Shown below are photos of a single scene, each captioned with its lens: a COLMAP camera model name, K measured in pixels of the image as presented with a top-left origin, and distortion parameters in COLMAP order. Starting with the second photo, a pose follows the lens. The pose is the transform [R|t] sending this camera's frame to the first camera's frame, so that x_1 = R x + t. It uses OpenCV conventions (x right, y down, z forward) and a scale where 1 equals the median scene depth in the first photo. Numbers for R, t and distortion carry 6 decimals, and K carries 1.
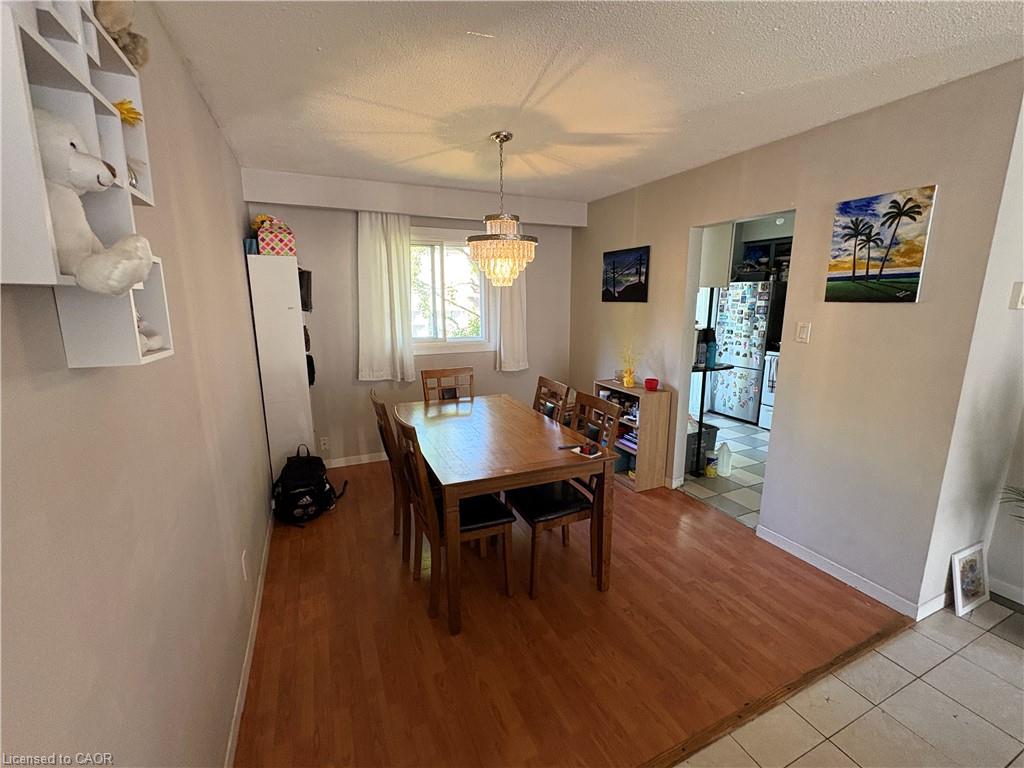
lens RADIAL K [[429.1, 0, 512.0], [0, 429.1, 384.0], [0, 0, 1]] dist [-0.000177, 0.000051]
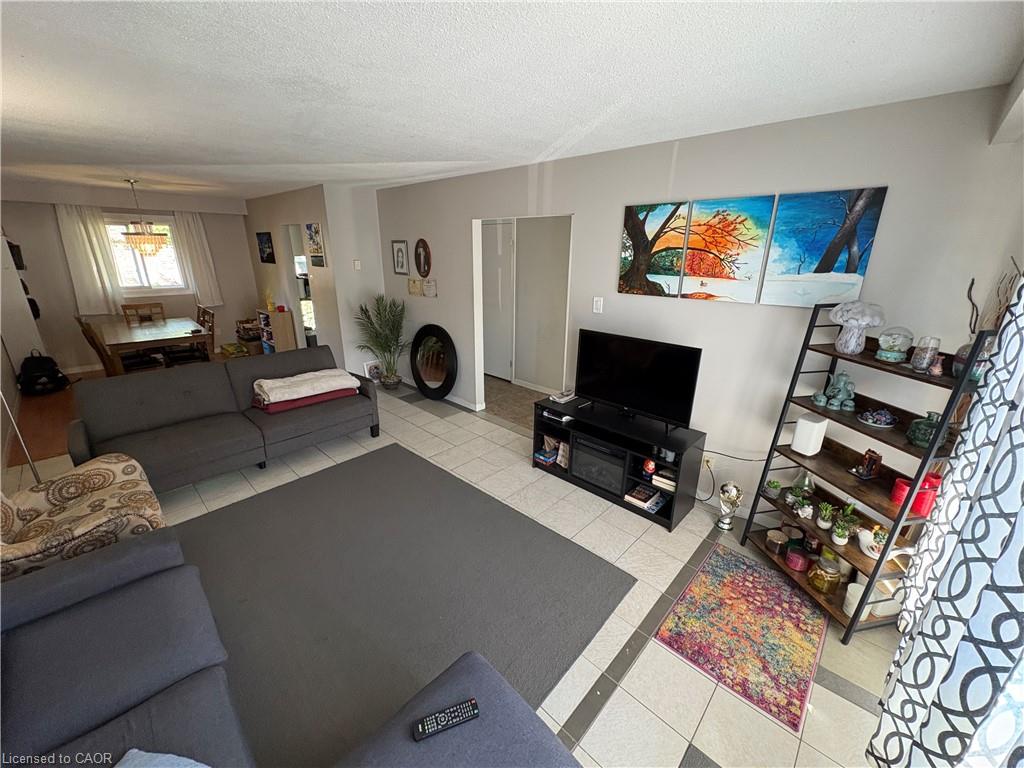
lens RADIAL K [[409.8, 0, 513.2], [0, 409.8, 382.4], [0, 0, 1]] dist [0.000265, 0.000207]
pose [[0.922218, -0.105711, 0.371940, 0.671110], [0.061947, 0.989871, 0.127739, 0.185129], [-0.381676, -0.094763, 0.919426, -1.285199]]
